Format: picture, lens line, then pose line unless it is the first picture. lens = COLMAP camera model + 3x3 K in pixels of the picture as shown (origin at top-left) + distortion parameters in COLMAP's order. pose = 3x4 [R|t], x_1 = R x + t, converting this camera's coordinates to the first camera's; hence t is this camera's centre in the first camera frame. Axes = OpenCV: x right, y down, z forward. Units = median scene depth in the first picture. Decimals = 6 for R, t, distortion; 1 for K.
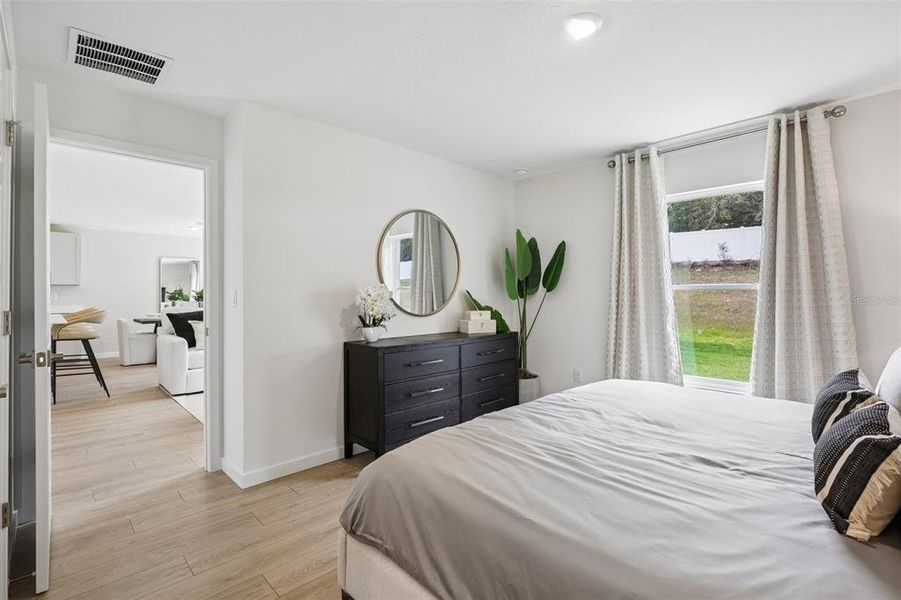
lens RADIAL K [[402.9, 0, 452.8], [0, 402.9, 295.6], [0, 0, 1]] dist [0.000750, 0.000121]
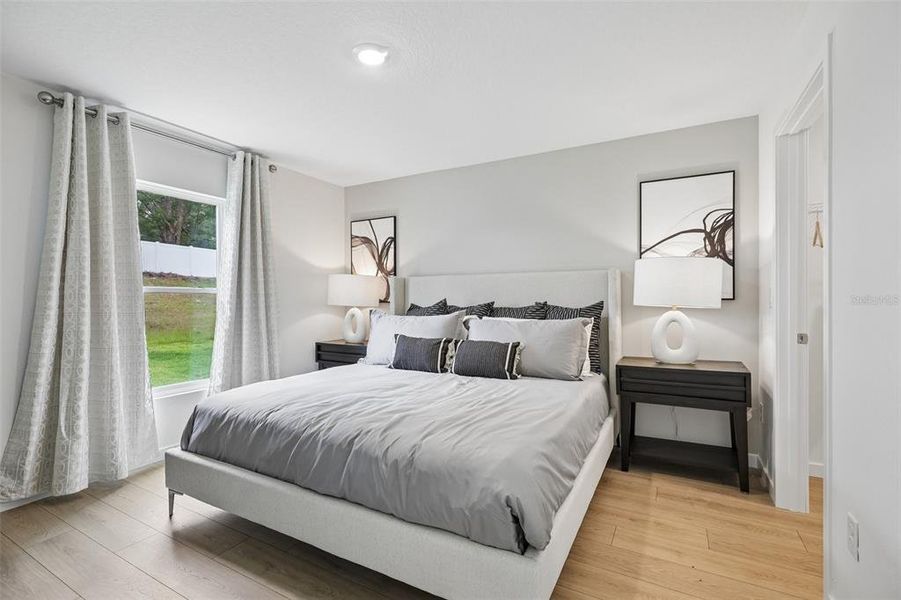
lens RADIAL K [[402.9, 0, 452.8], [0, 402.9, 295.6], [0, 0, 1]] dist [0.000750, 0.000121]
pose [[-0.271303, 0.006721, 0.962470, -0.838913], [0.008268, 0.999955, -0.004652, 0.006553], [-0.962458, 0.006696, -0.271347, 1.110997]]
